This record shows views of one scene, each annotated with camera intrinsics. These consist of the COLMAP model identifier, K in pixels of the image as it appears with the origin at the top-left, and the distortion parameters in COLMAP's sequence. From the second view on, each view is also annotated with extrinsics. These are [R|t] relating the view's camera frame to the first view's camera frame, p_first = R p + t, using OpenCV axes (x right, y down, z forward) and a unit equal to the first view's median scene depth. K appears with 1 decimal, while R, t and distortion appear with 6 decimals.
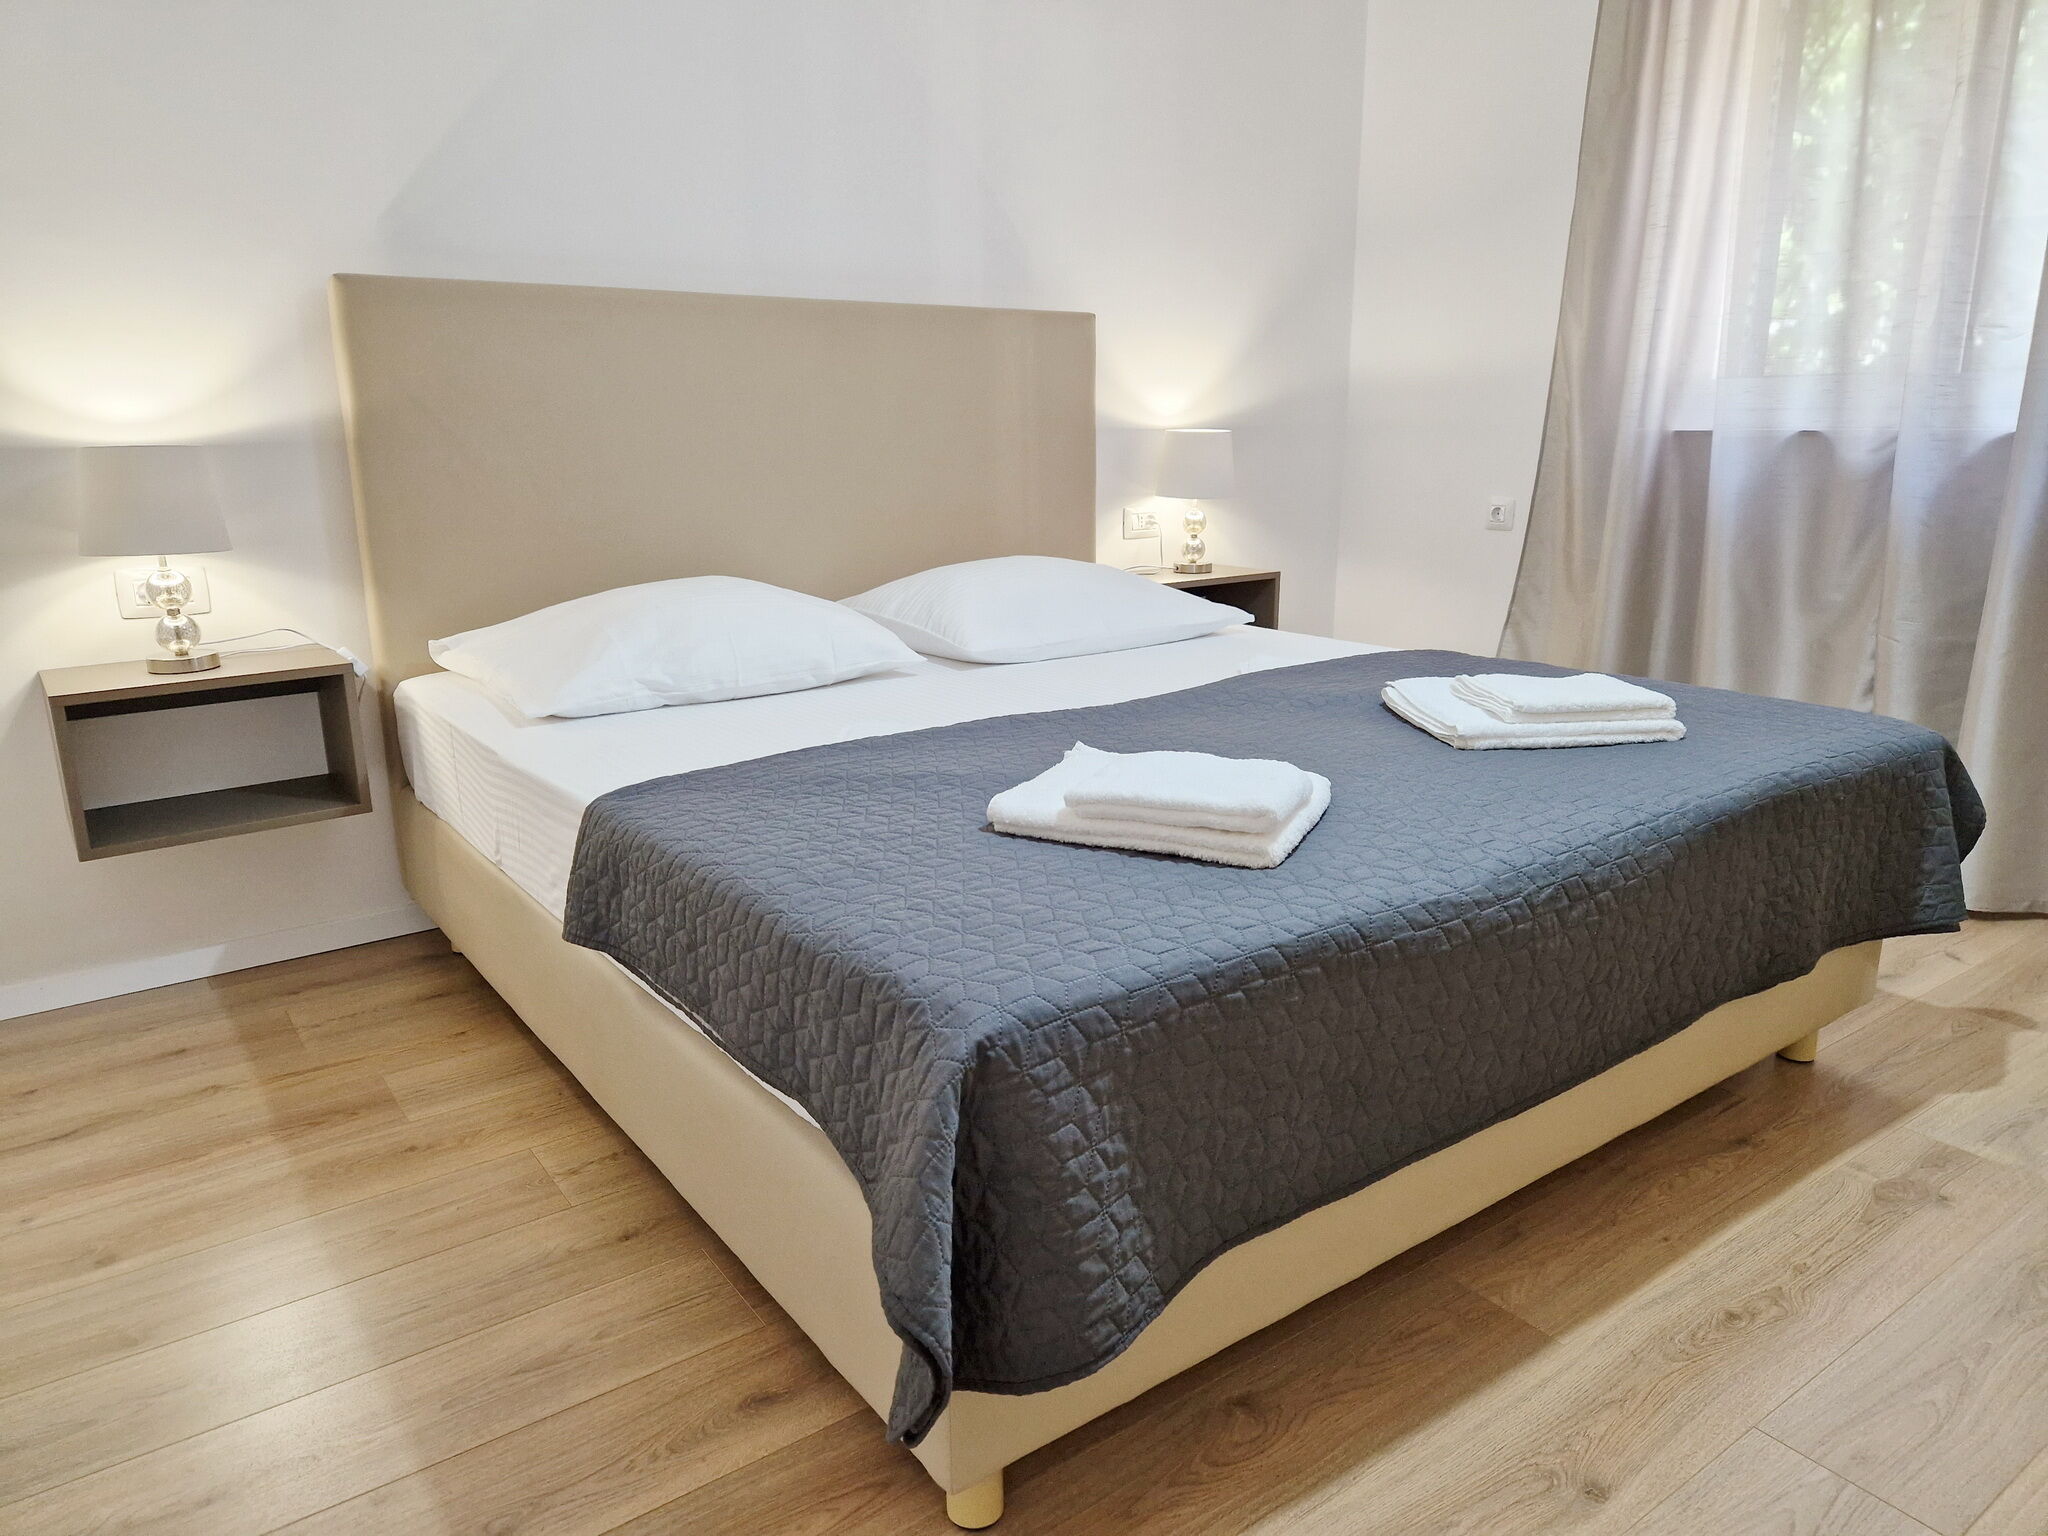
lens RADIAL K [[1378.4, 0, 1011.9], [0, 1378.4, 767.0], [0, 0, 1]] dist [0.069616, -0.061943]
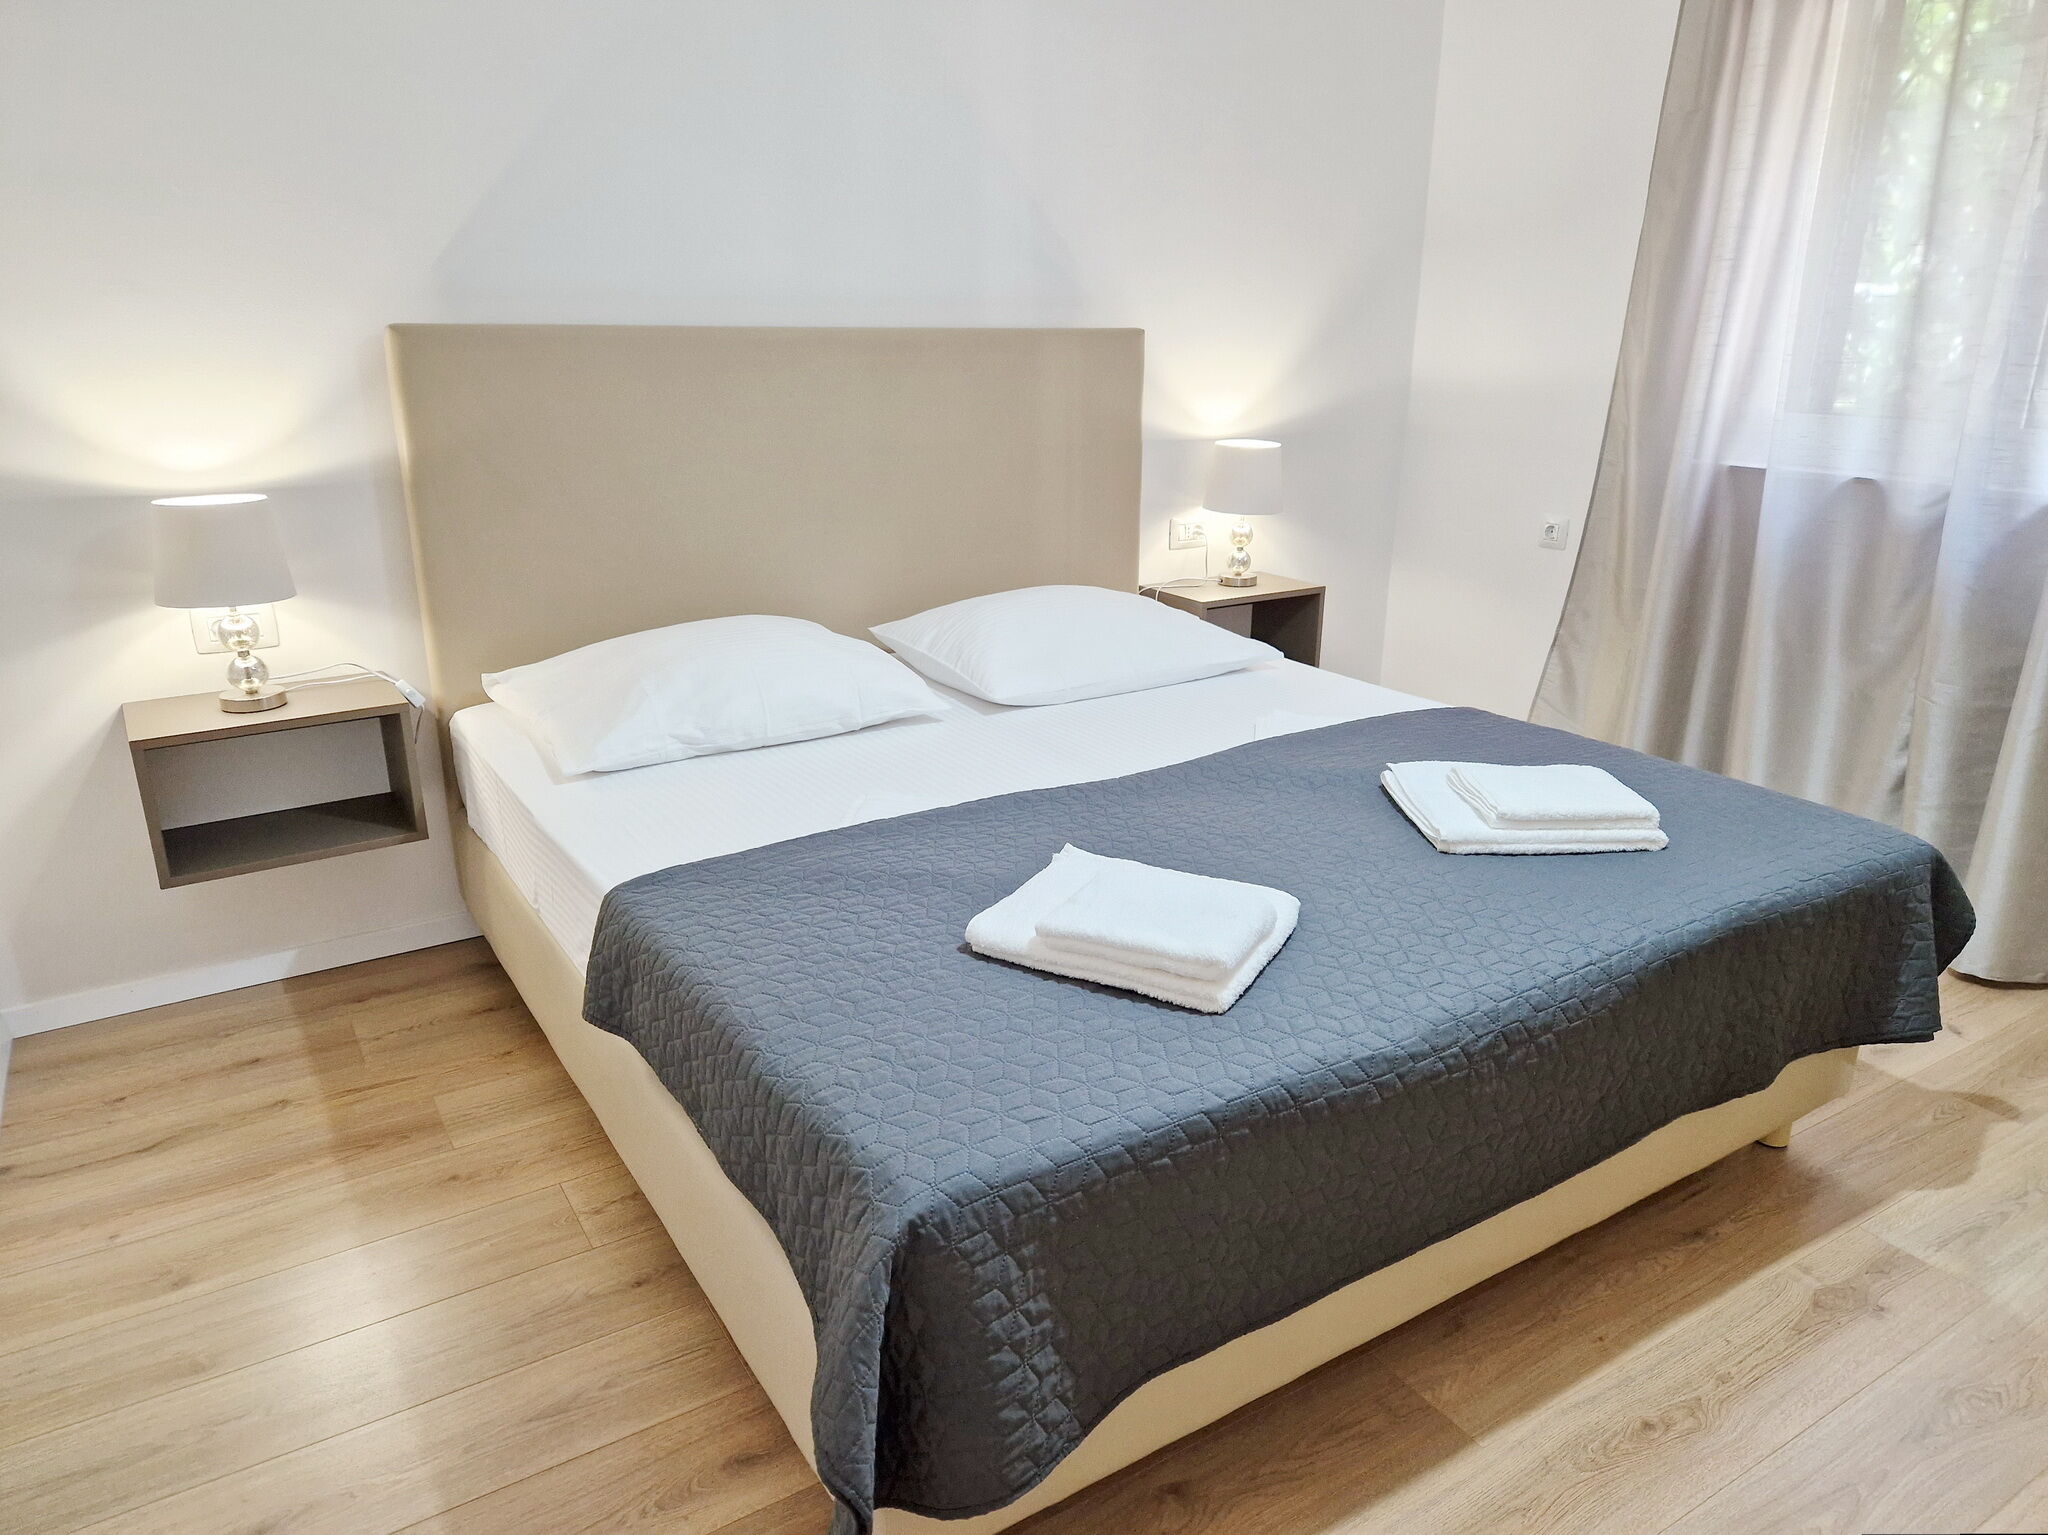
lens RADIAL K [[1388.3, 0, 1025.8], [0, 1388.3, 779.5], [0, 0, 1]] dist [0.068317, -0.060843]
pose [[0.998030, 0.033946, -0.052764, 0.067899], [-0.029674, 0.996375, 0.079731, -0.145135], [0.055279, -0.078008, 0.995419, -0.050516]]
